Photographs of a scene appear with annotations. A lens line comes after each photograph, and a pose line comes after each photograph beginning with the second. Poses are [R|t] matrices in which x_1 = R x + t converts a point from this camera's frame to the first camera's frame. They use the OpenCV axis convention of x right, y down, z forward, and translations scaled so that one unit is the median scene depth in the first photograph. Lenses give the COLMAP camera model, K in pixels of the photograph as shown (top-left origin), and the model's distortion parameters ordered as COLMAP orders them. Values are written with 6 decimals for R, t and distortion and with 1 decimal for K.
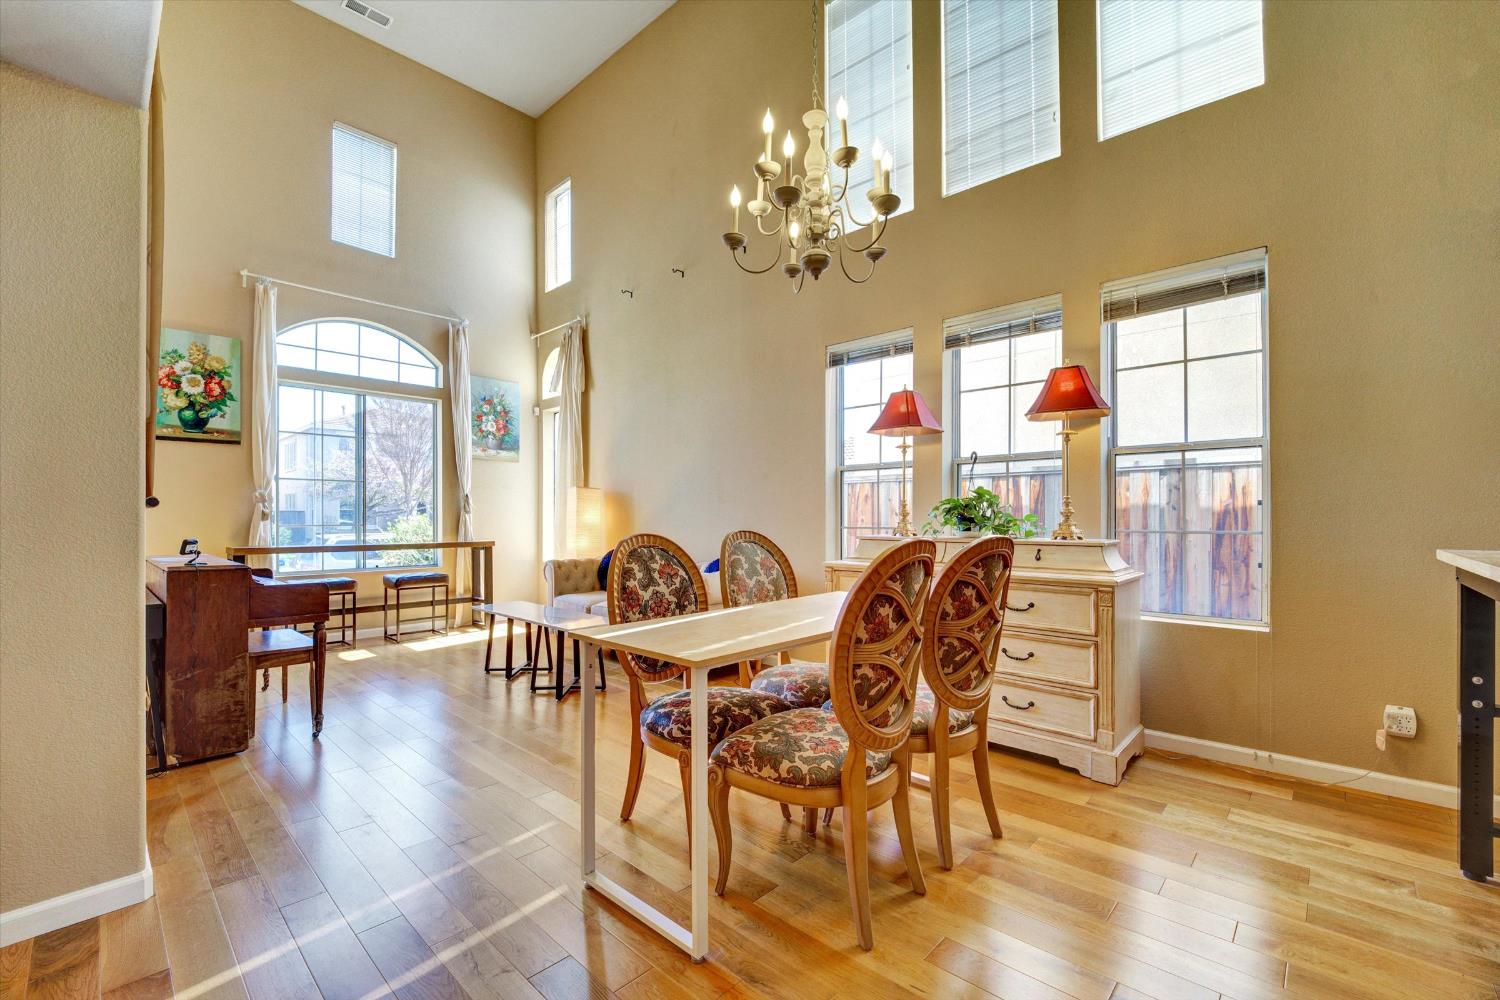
lens RADIAL K [[637.2, 0, 757.4], [0, 637.2, 509.7], [0, 0, 1]] dist [0.002356, -0.000843]
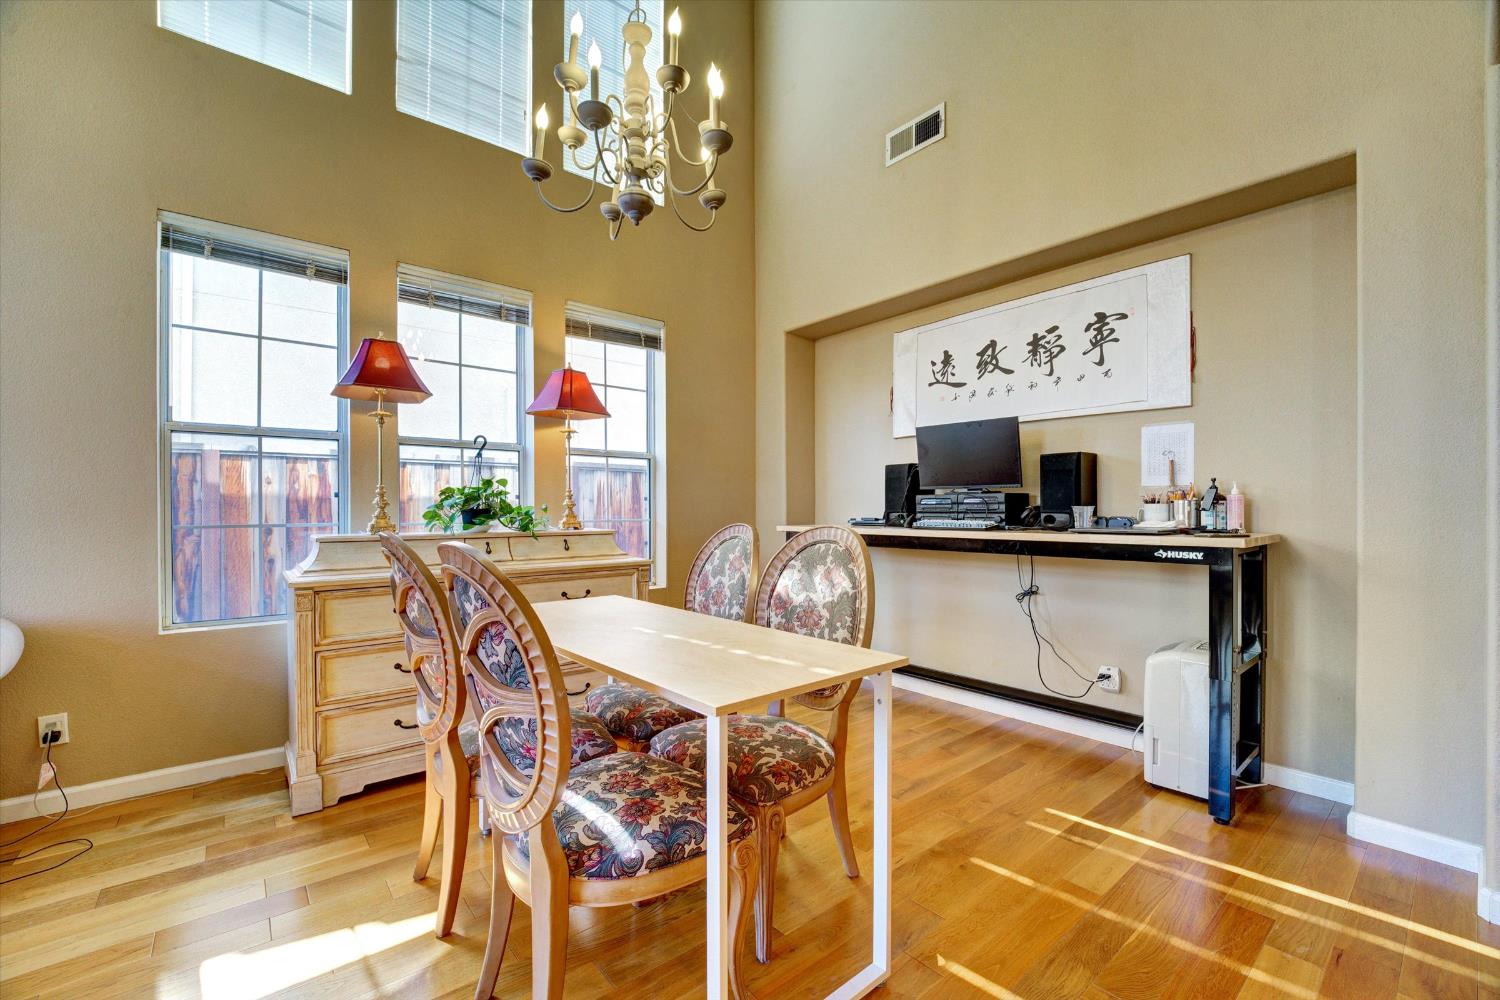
lens RADIAL K [[637.2, 0, 755.5], [0, 637.2, 508.5], [0, 0, 1]] dist [0.002356, -0.000843]
pose [[0.088839, -0.004762, 0.996035, -0.375963], [-0.008803, 0.999946, 0.005566, 0.001226], [-0.996007, -0.009263, 0.088792, 0.395085]]
